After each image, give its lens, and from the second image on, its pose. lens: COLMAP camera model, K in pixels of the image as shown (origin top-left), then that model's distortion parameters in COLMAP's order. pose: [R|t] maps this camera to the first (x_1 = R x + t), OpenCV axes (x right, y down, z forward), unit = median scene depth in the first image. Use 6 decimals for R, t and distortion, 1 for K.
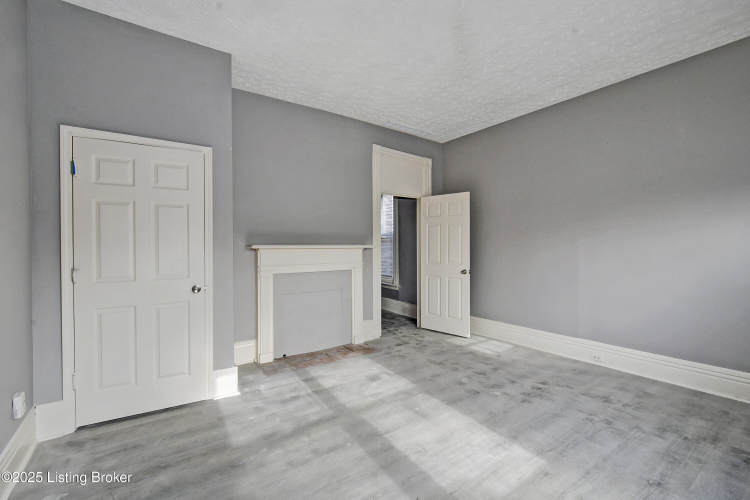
lens RADIAL K [[325.3, 0, 377.2], [0, 325.3, 247.7], [0, 0, 1]] dist [-0.004822, -0.001133]
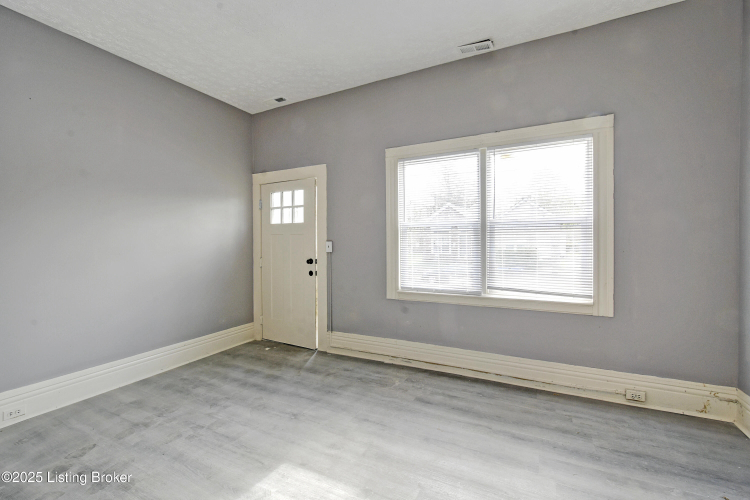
lens RADIAL K [[325.3, 0, 374.0], [0, 325.3, 248.0], [0, 0, 1]] dist [-0.004822, -0.001133]
pose [[-0.458319, -0.009329, 0.888739, -0.290352], [0.010132, 0.999825, 0.015720, -0.006664], [-0.888730, 0.016209, -0.458144, 0.724643]]
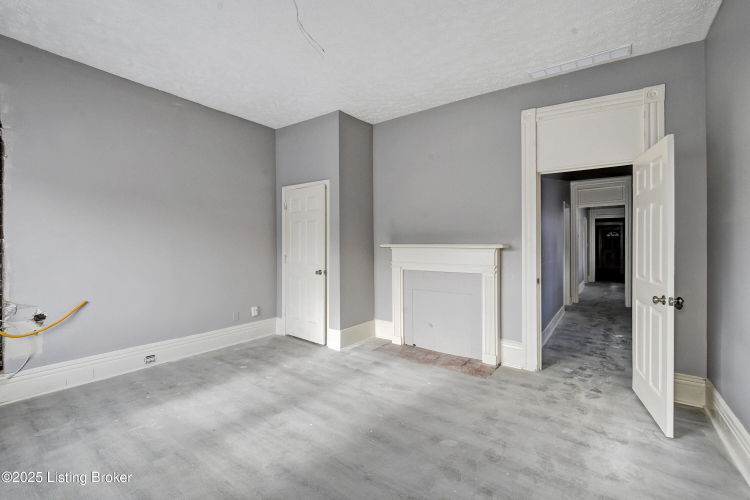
lens RADIAL K [[325.3, 0, 375.4], [0, 325.3, 246.2], [0, 0, 1]] dist [-0.004822, -0.001133]
pose [[0.325052, 0.004766, -0.945684, 0.832355], [-0.011934, 0.999928, 0.000937, -0.000453], [0.945621, 0.010982, 0.325085, 0.611089]]
